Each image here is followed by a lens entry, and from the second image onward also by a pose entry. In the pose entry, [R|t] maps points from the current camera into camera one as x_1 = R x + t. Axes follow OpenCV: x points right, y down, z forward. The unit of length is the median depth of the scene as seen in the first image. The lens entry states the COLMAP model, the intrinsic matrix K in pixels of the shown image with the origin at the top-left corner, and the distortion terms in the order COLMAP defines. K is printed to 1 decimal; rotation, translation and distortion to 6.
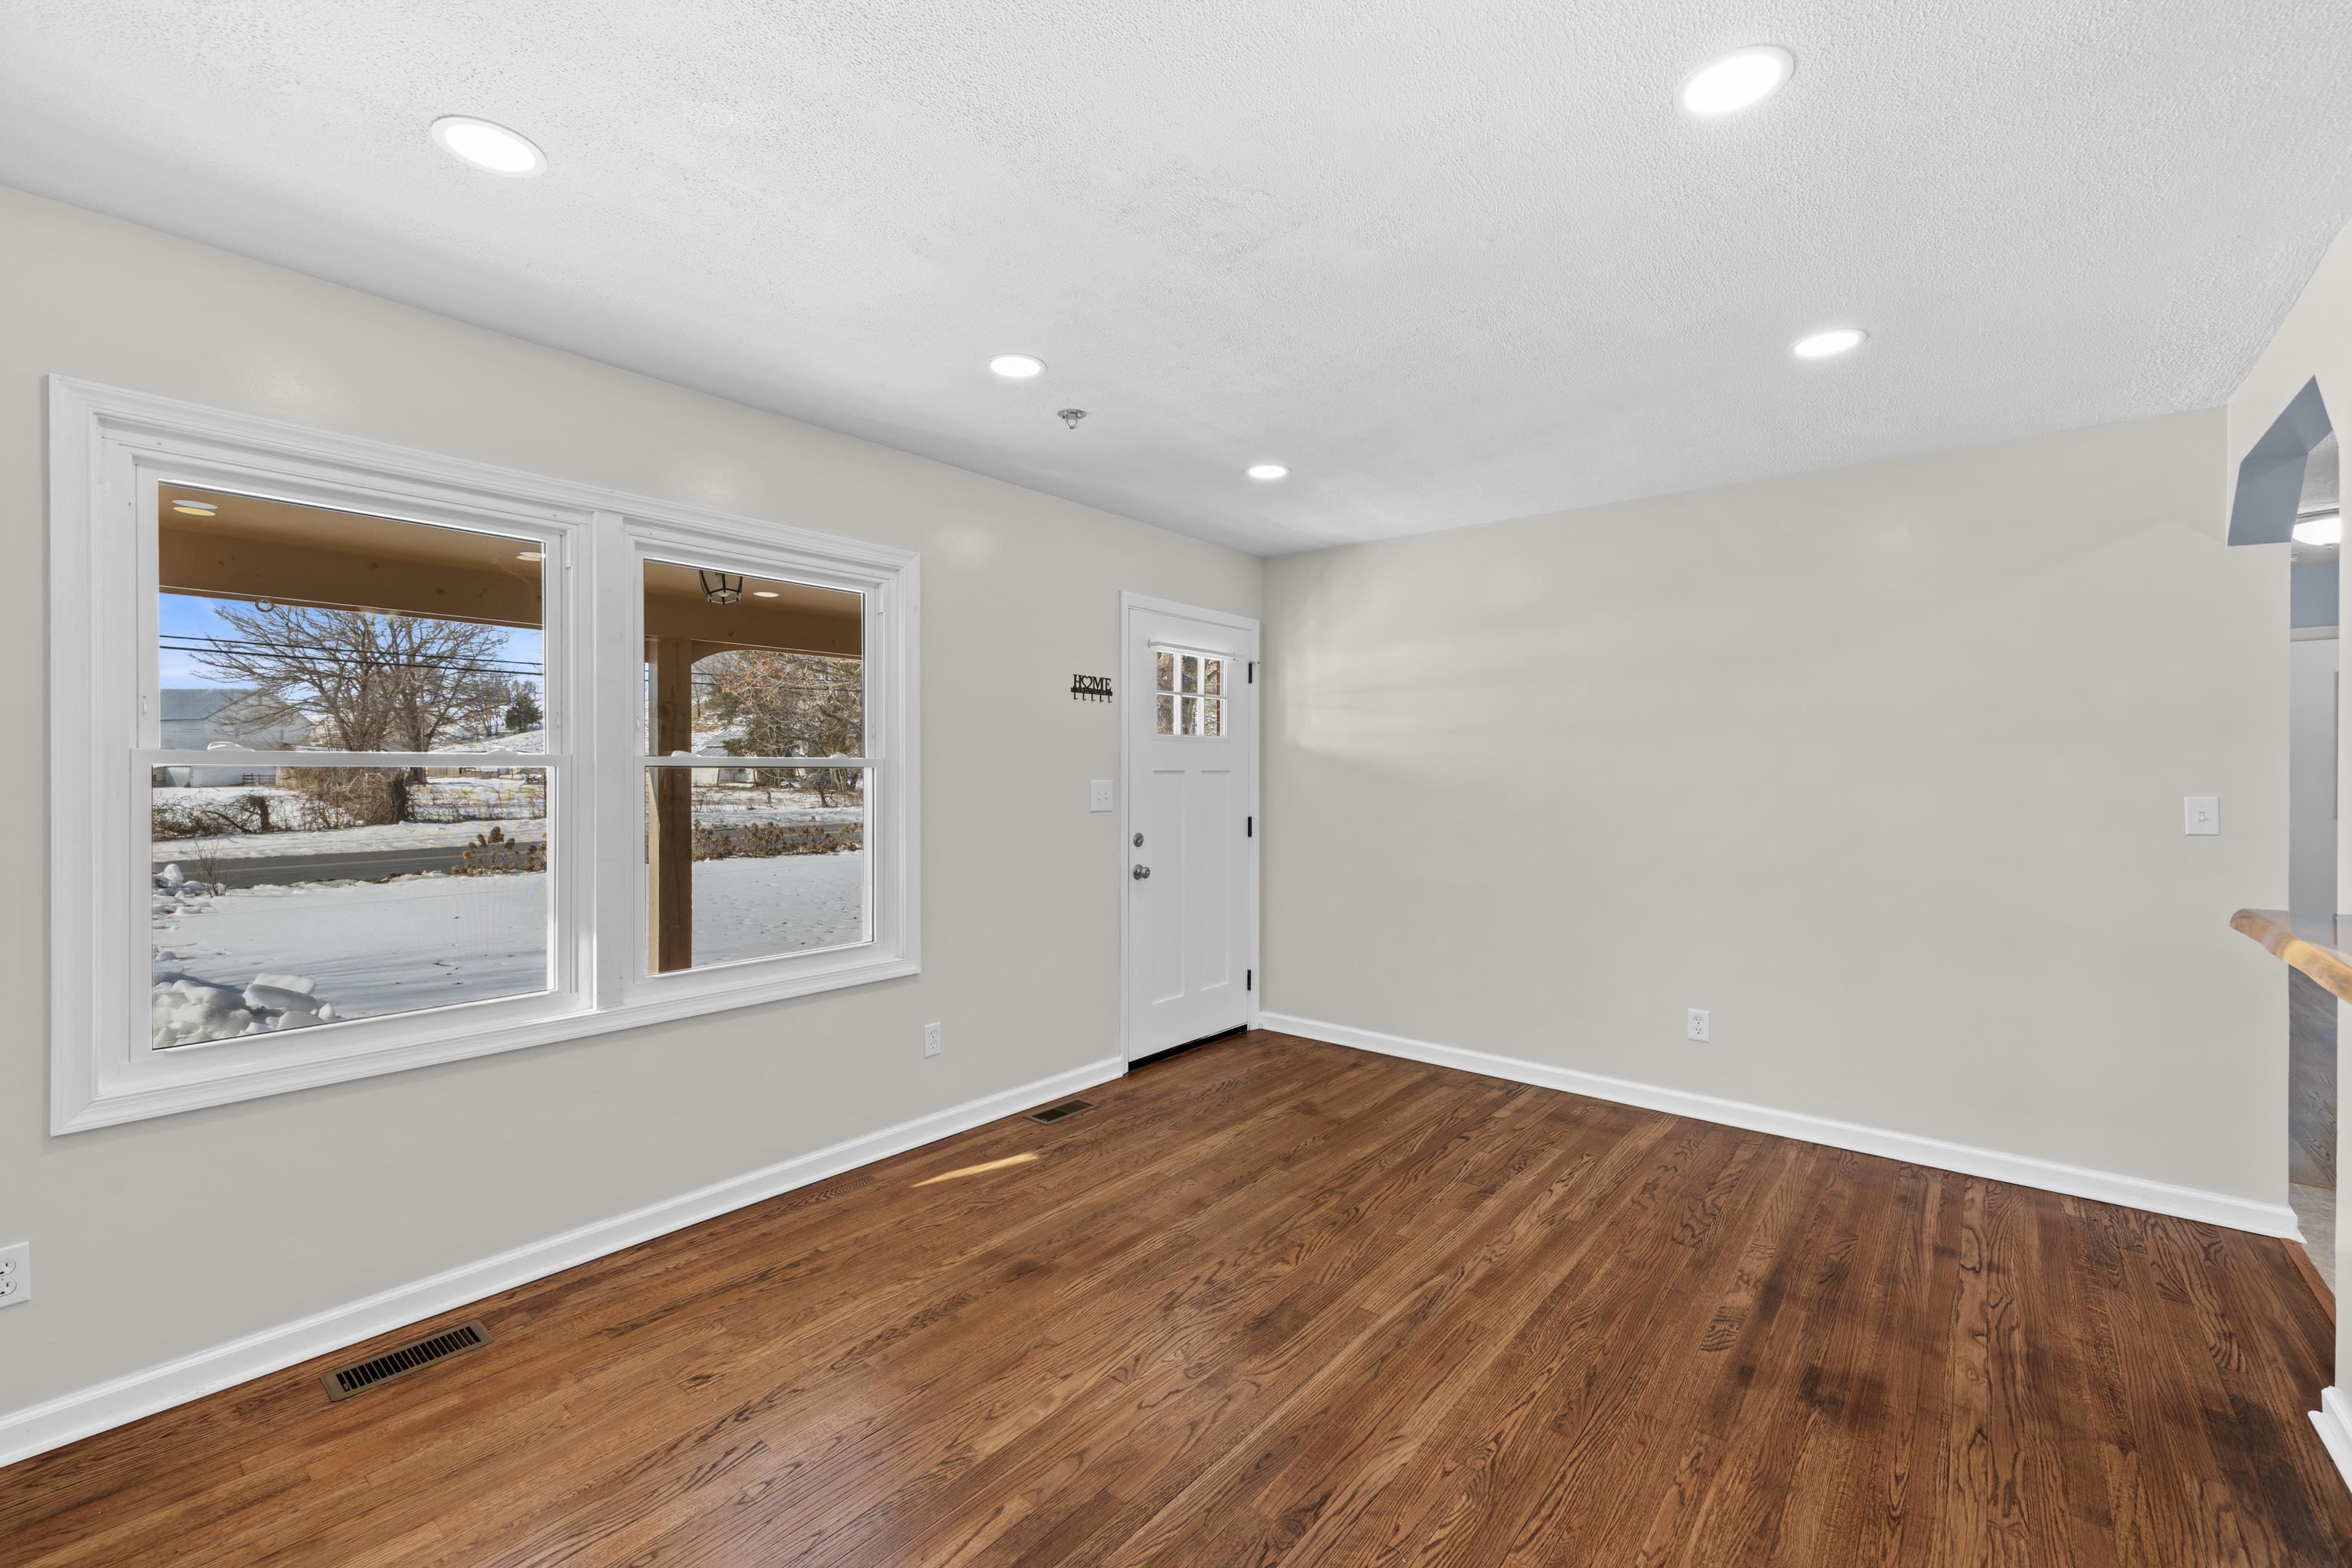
lens RADIAL K [[989.8, 0, 1184.3], [0, 989.8, 780.4], [0, 0, 1]] dist [0.001602, 0.000397]
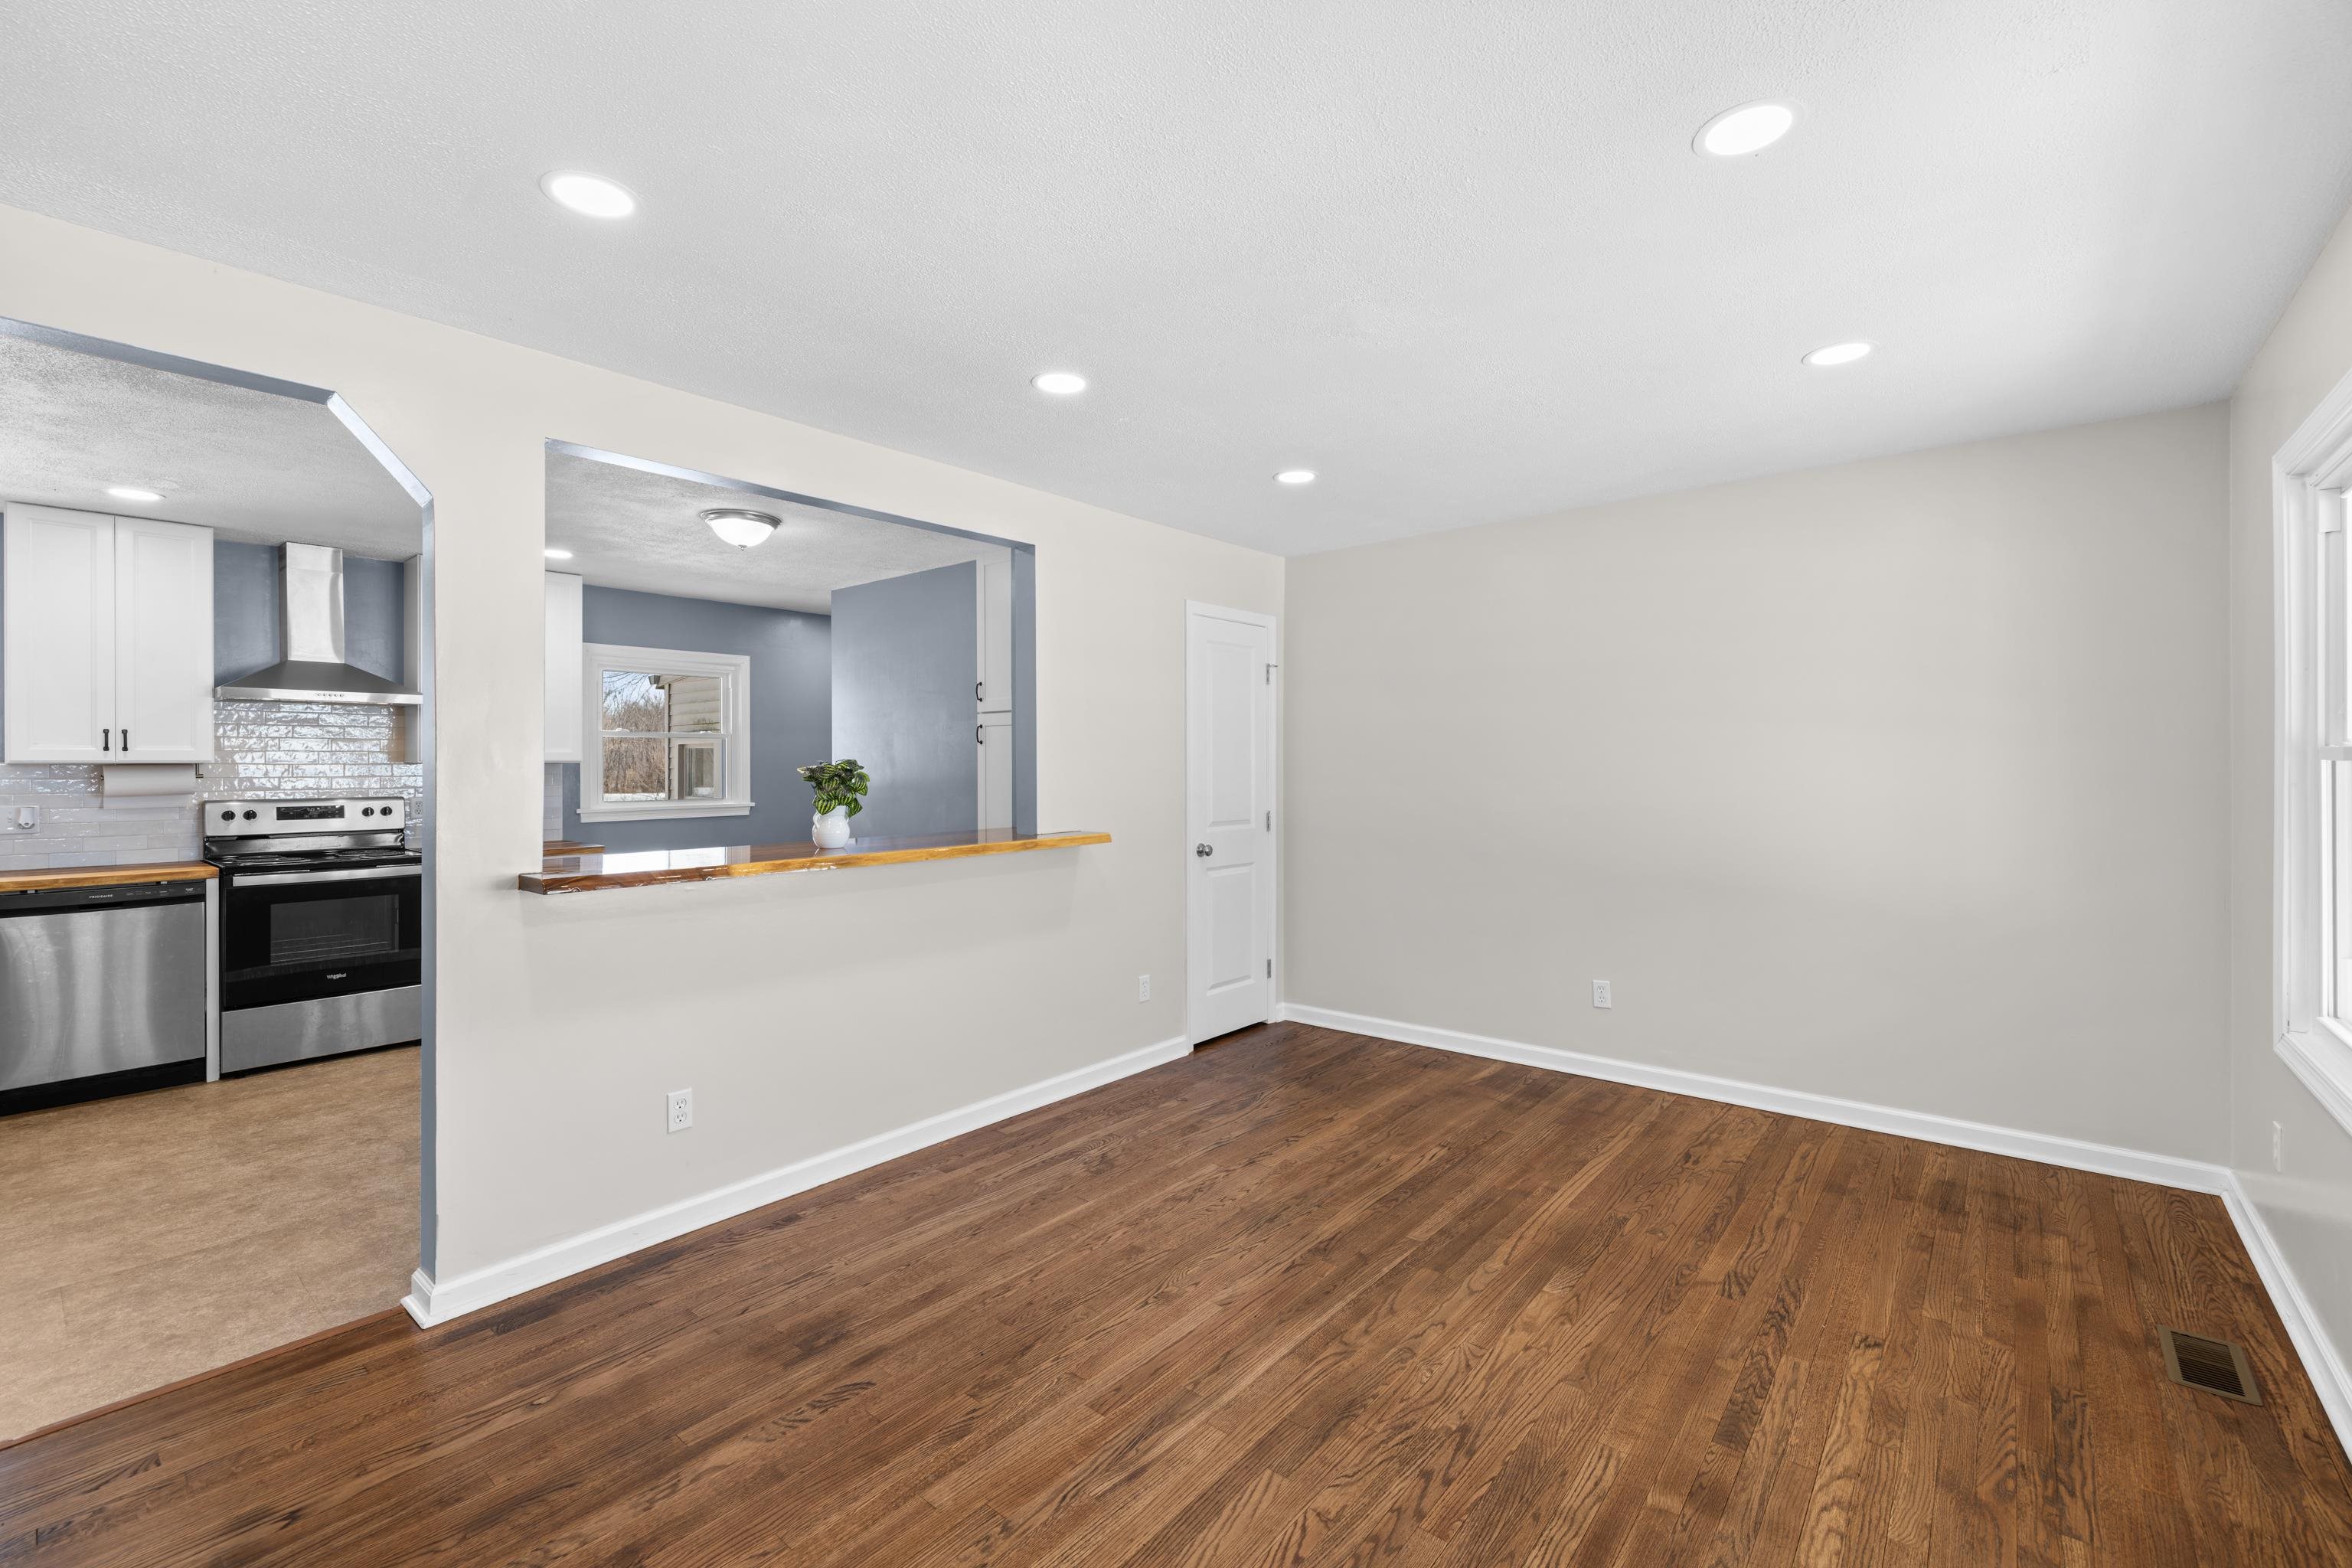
lens RADIAL K [[989.8, 0, 1171.4], [0, 989.8, 765.8], [0, 0, 1]] dist [0.001602, 0.000397]
pose [[-0.999662, 0.001343, 0.025961, 0.163379], [0.001573, 0.999960, 0.008851, -0.015869], [-0.025948, 0.008889, -0.999624, 1.466989]]
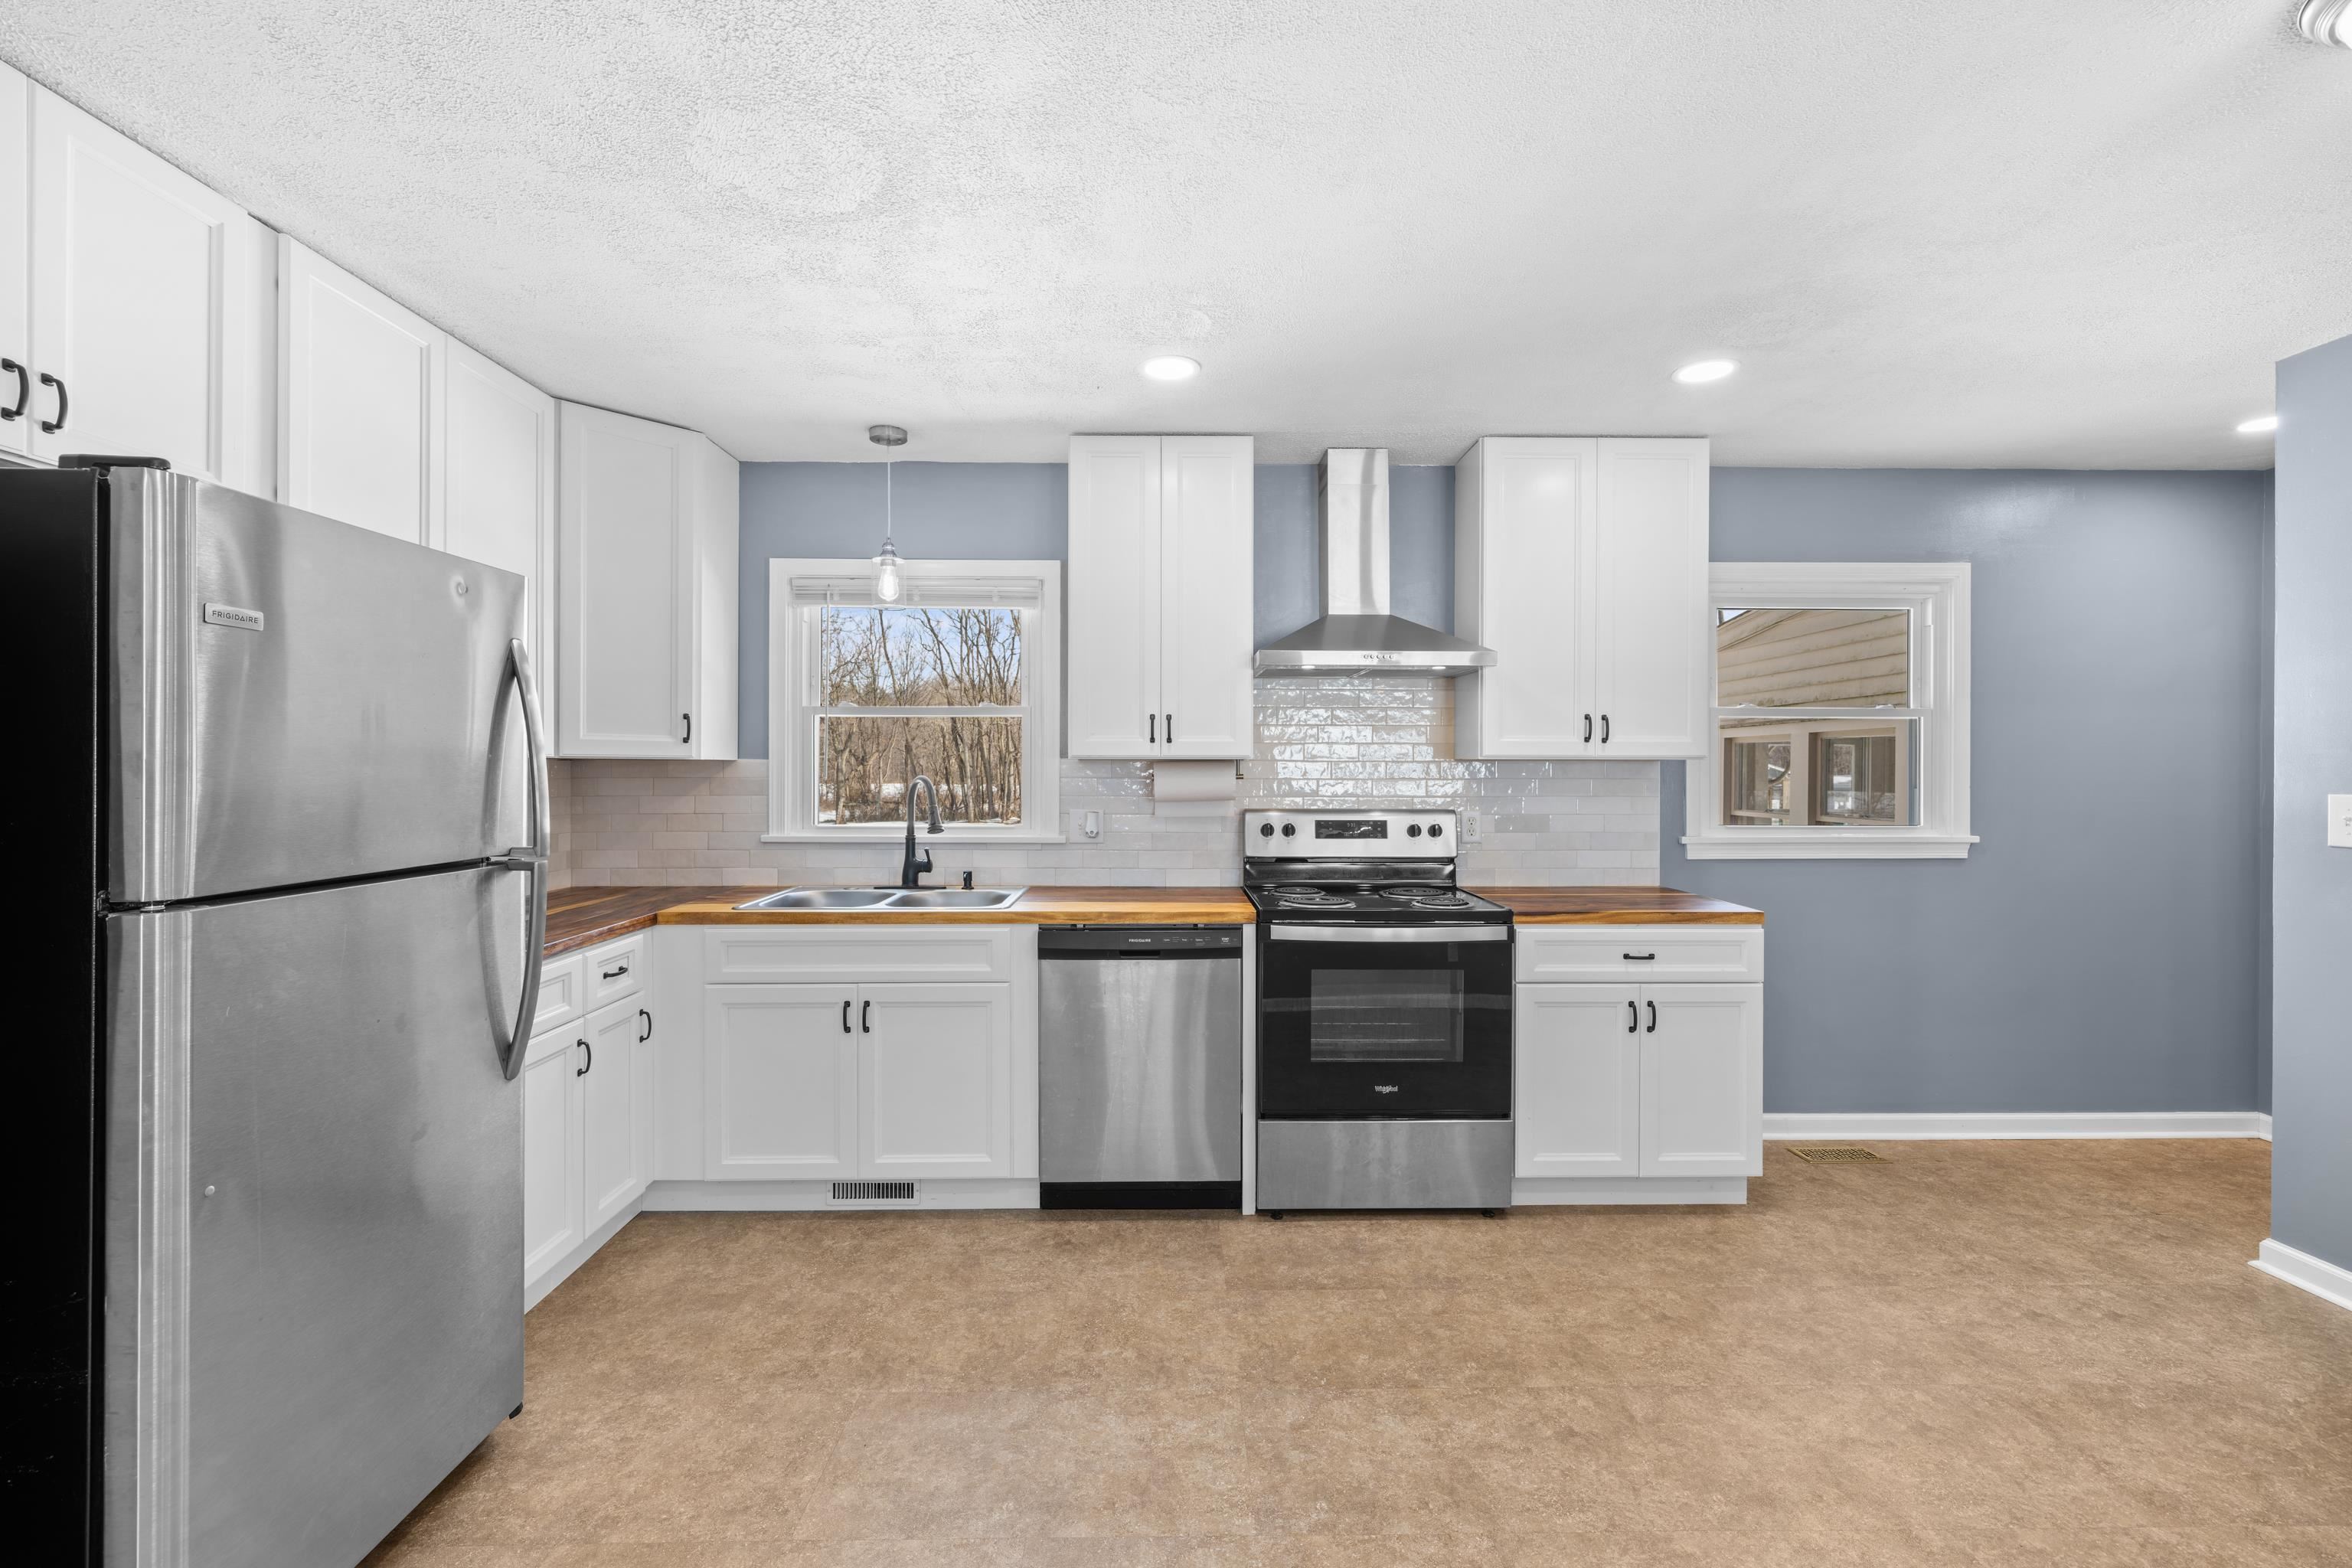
lens RADIAL K [[989.8, 0, 1186.1], [0, 989.8, 768.4], [0, 0, 1]] dist [0.001602, 0.000397]
pose [[-0.643015, -0.001162, 0.765853, 0.870346], [0.003015, 0.999987, 0.004049, -0.003245], [-0.765848, 0.004913, -0.643003, 0.754794]]
